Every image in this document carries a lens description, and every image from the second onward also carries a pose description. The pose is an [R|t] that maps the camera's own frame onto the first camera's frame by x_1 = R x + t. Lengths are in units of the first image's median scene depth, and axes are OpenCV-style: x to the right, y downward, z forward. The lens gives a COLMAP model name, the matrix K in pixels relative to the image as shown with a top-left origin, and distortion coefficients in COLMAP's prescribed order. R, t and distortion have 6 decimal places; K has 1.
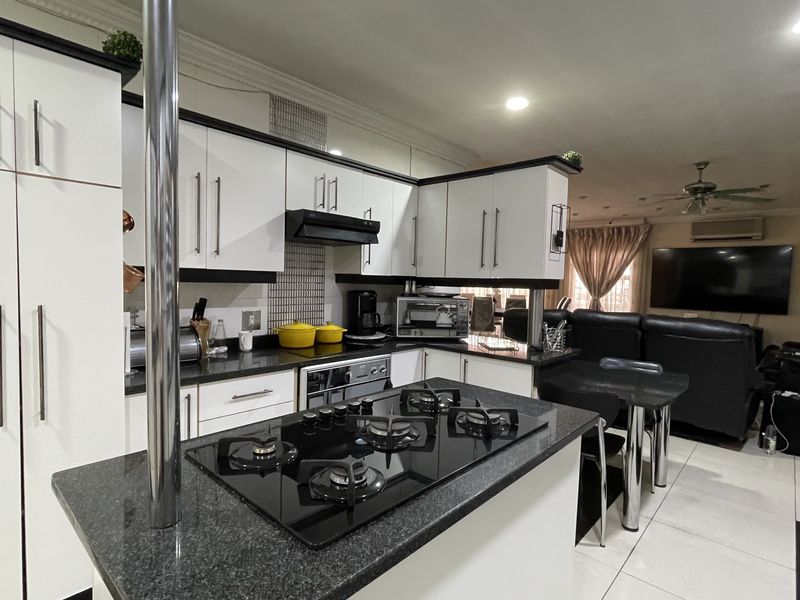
lens RADIAL K [[430.1, 0, 398.0], [0, 430.1, 304.4], [0, 0, 1]] dist [0.004533, -0.002265]
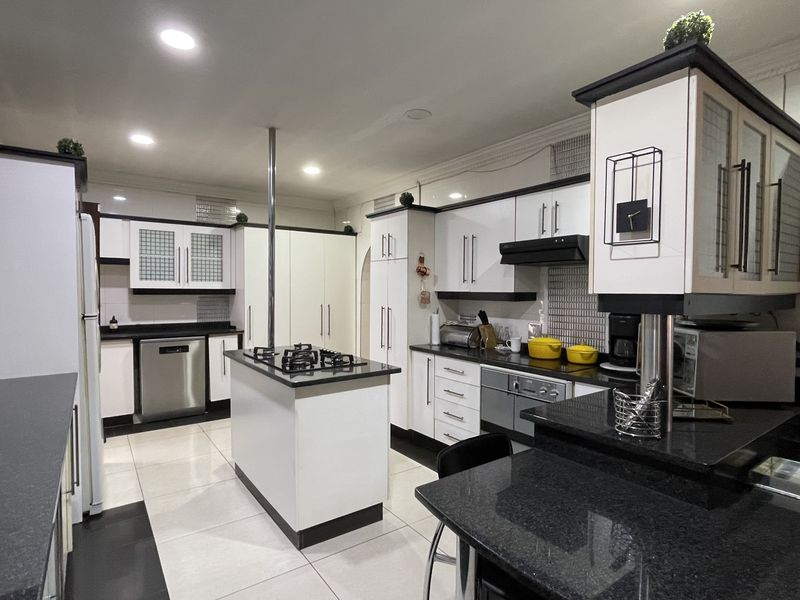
lens RADIAL K [[430.1, 0, 396.5], [0, 430.1, 304.8], [0, 0, 1]] dist [0.004533, -0.002265]
pose [[-0.208127, -0.004648, -0.978091, 0.878169], [-0.075114, 0.997112, 0.011245, -0.023046], [0.975213, 0.075808, -0.207875, 0.782448]]
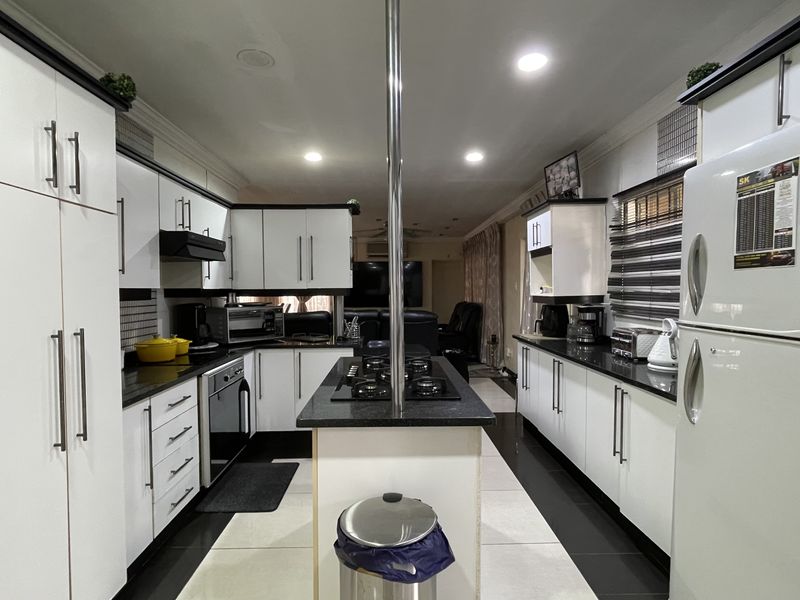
lens RADIAL K [[430.1, 0, 399.0], [0, 430.1, 297.8], [0, 0, 1]] dist [0.004533, -0.002265]
pose [[0.721077, -0.044984, 0.691393, -0.481724], [0.067121, 0.997732, -0.005087, -0.008023], [-0.689596, 0.050076, 0.722461, -0.125990]]
